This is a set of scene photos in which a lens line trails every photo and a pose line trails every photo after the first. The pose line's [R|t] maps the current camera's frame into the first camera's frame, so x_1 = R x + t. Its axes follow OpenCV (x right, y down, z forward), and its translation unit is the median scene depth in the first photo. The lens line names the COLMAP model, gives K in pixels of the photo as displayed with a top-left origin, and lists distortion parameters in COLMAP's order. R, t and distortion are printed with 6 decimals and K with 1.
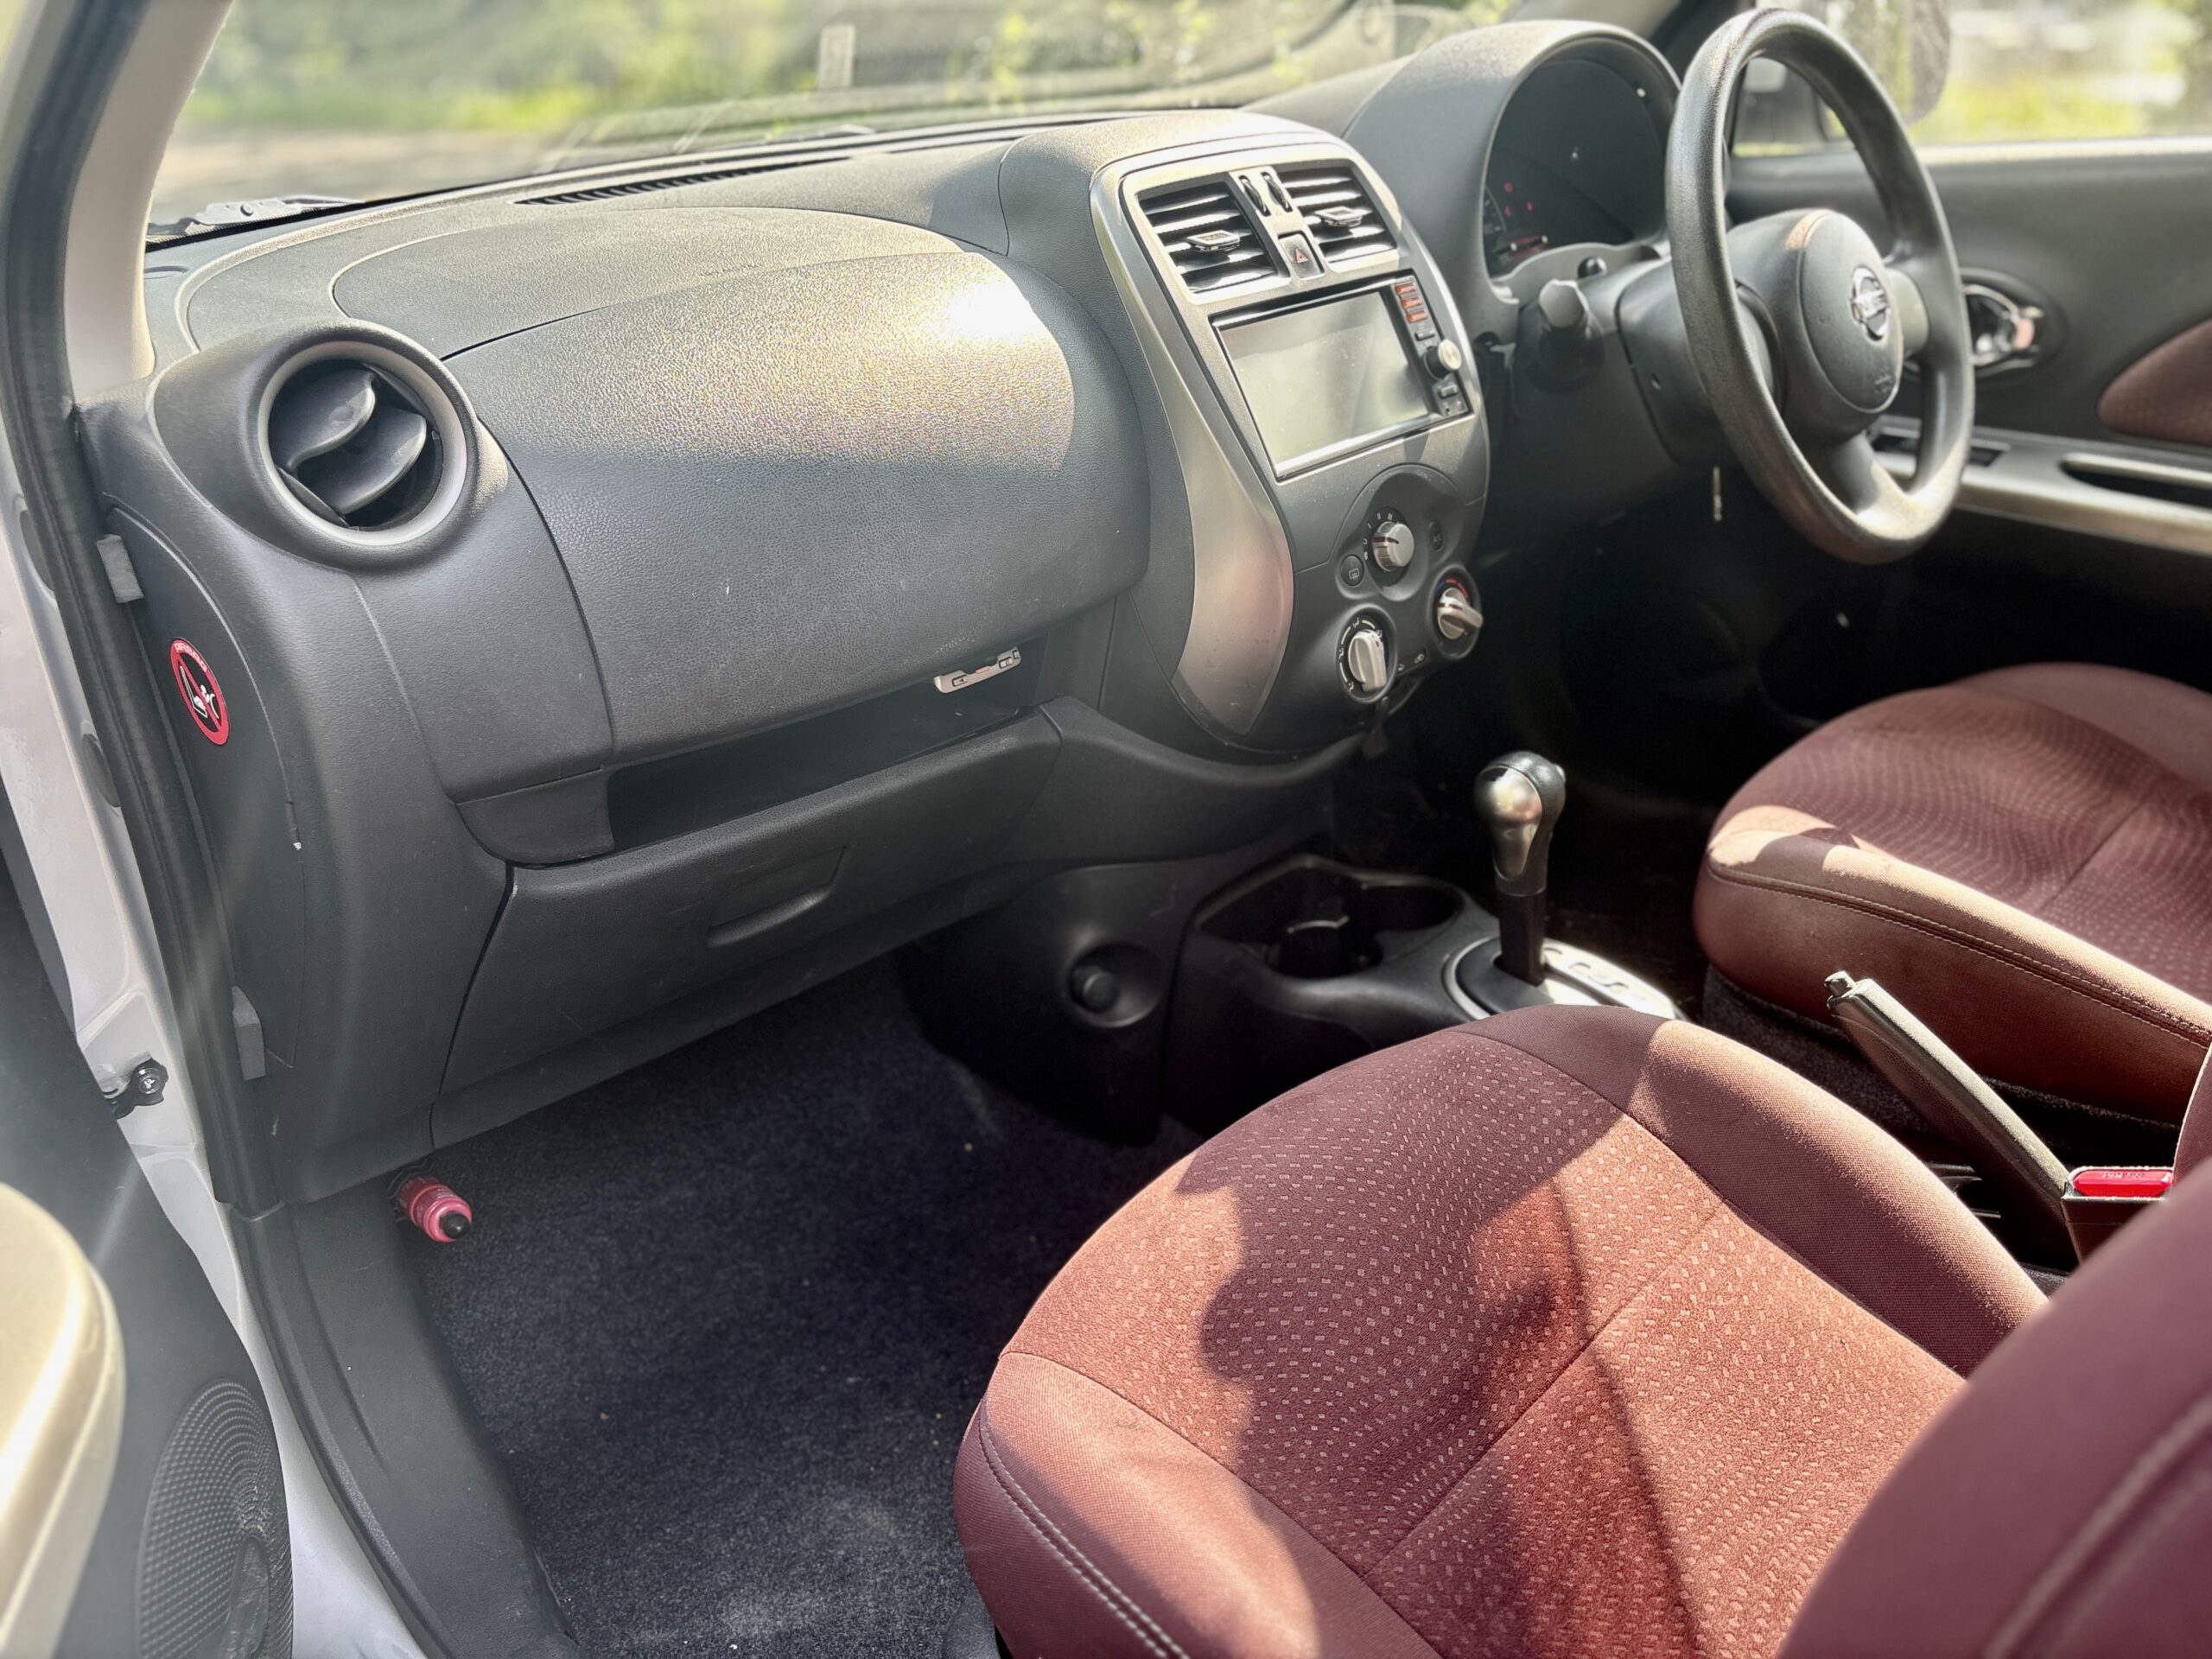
lens RADIAL K [[1696.2, 0, 1107.3], [0, 1696.2, 828.3], [0, 0, 1]] dist [0.026768, -0.008166]
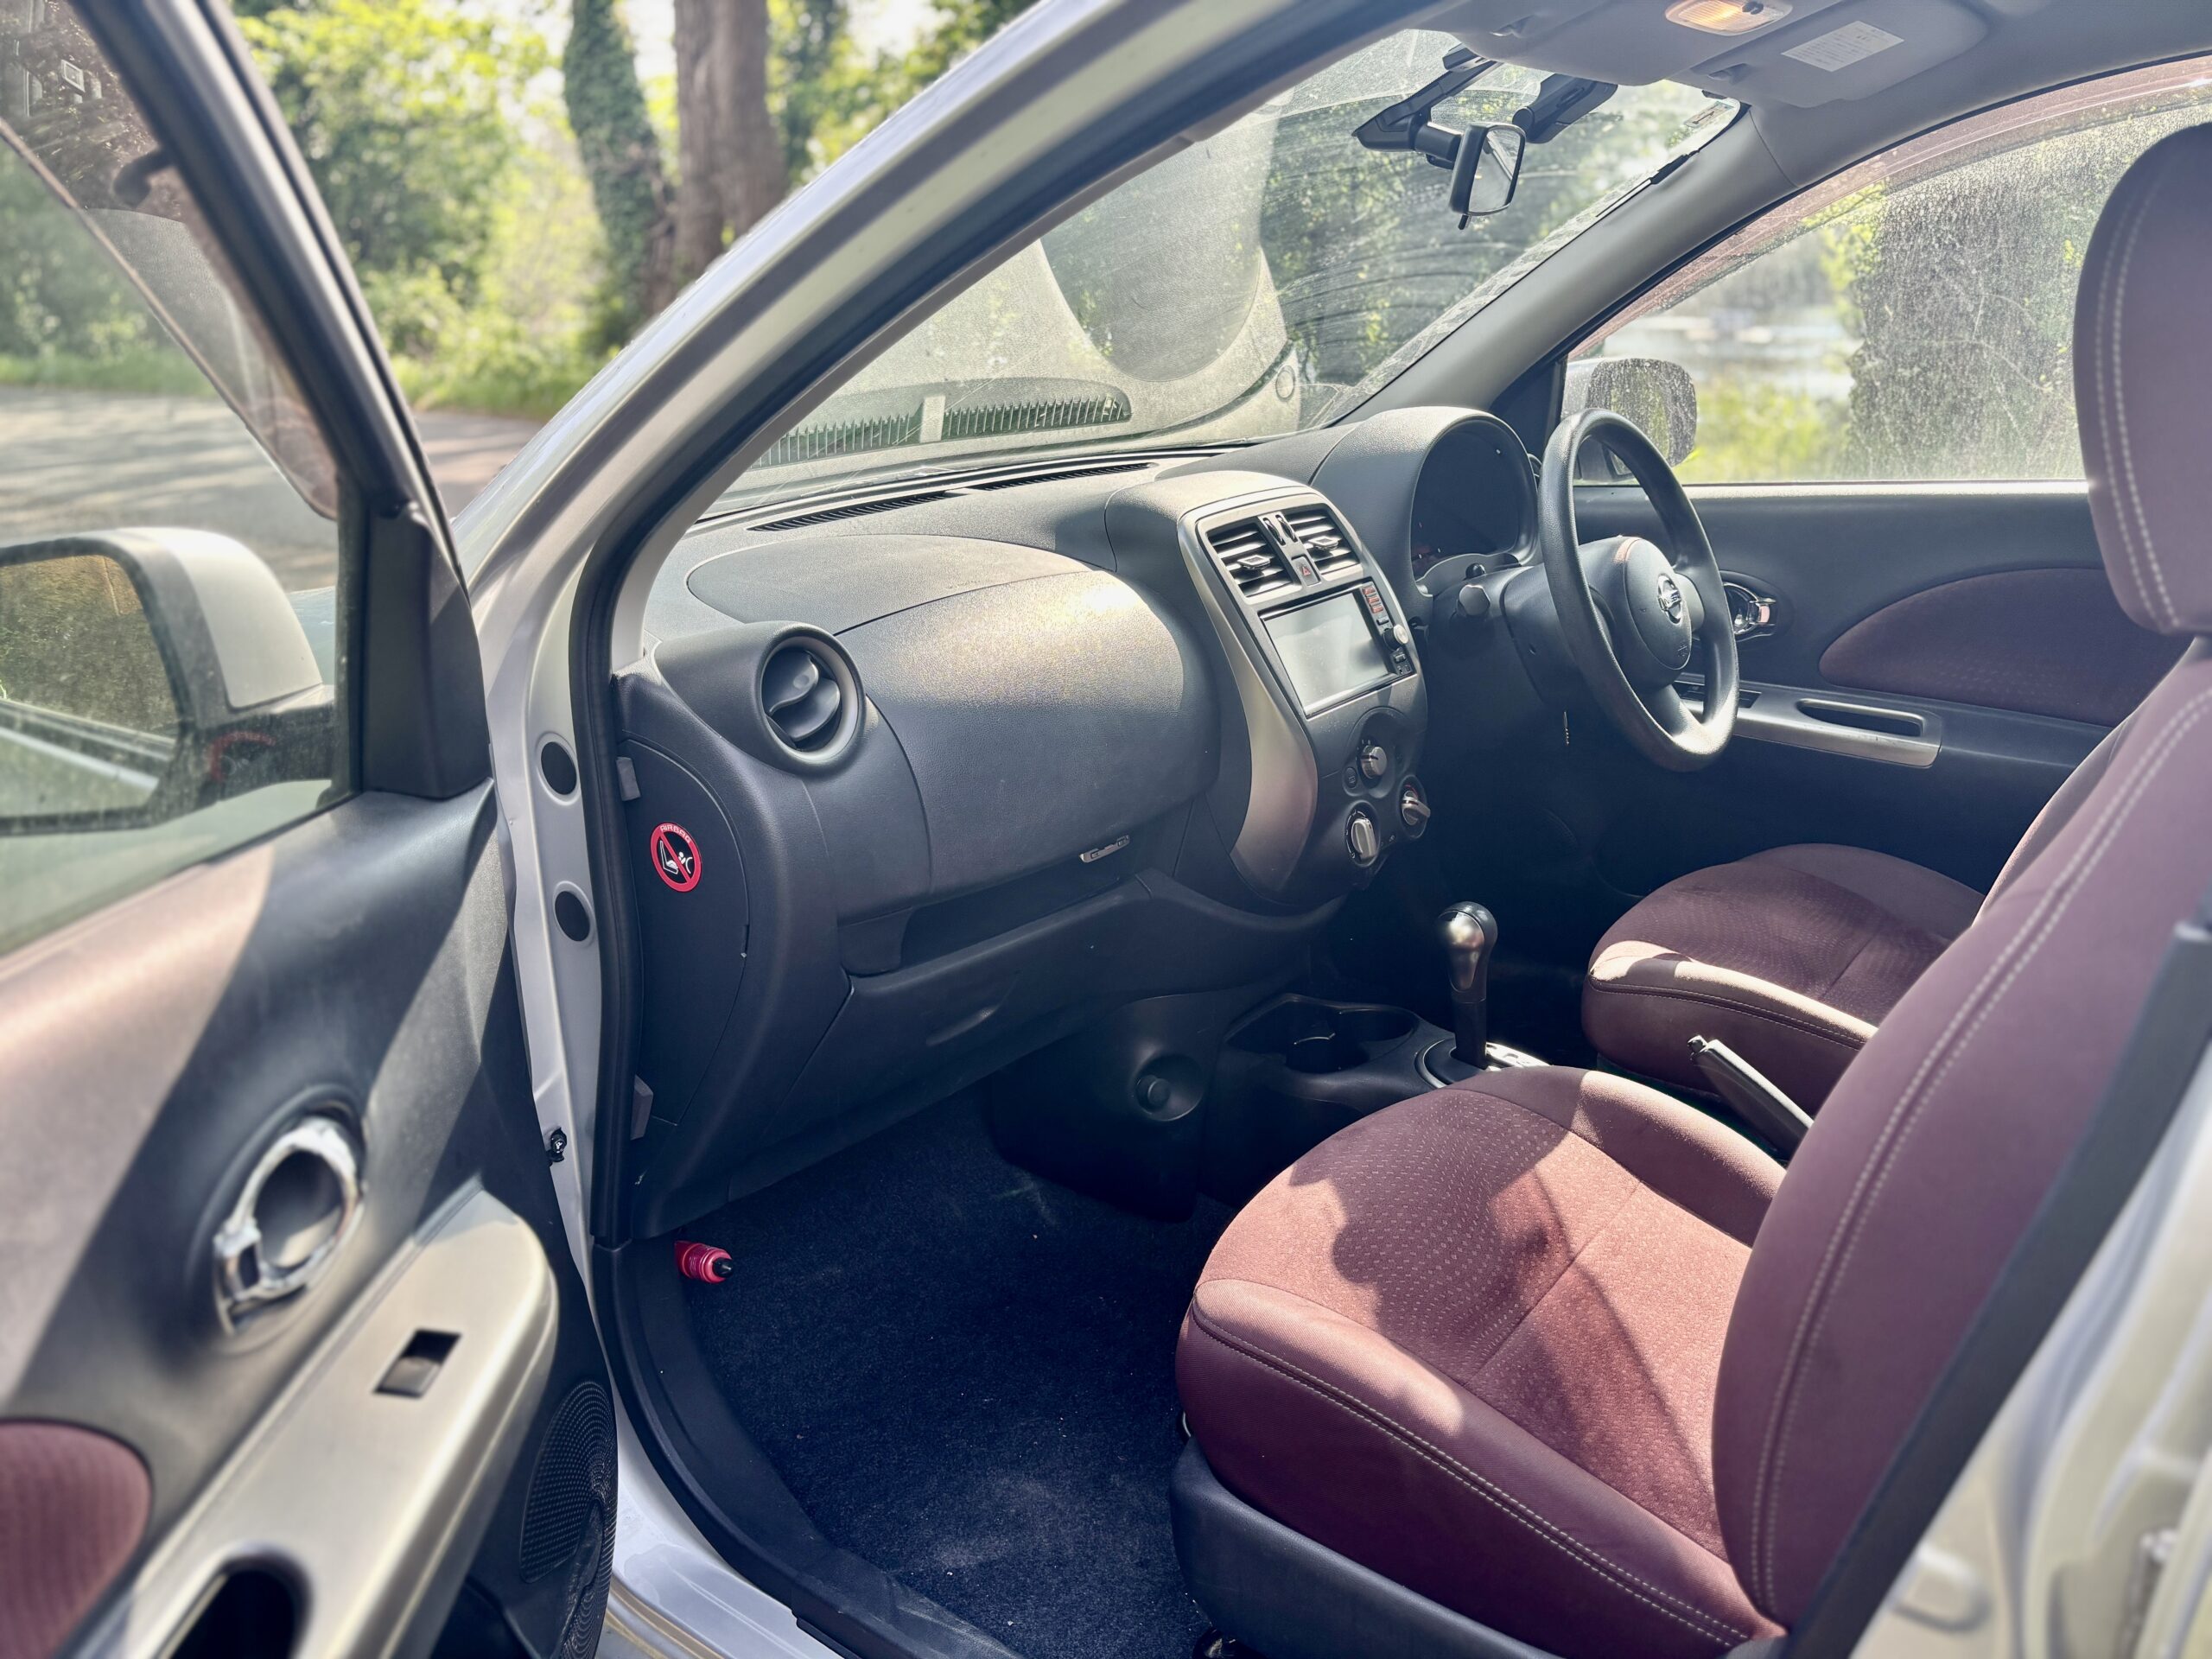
lens RADIAL K [[1673.9, 0, 1100.1], [0, 1673.9, 827.4], [0, 0, 1]] dist [0.125686, -0.343448]
pose [[0.992987, -0.015942, 0.117147, -0.236176], [0.032462, 0.989549, -0.140495, 0.085462], [-0.113683, 0.143312, 0.983127, -0.385736]]
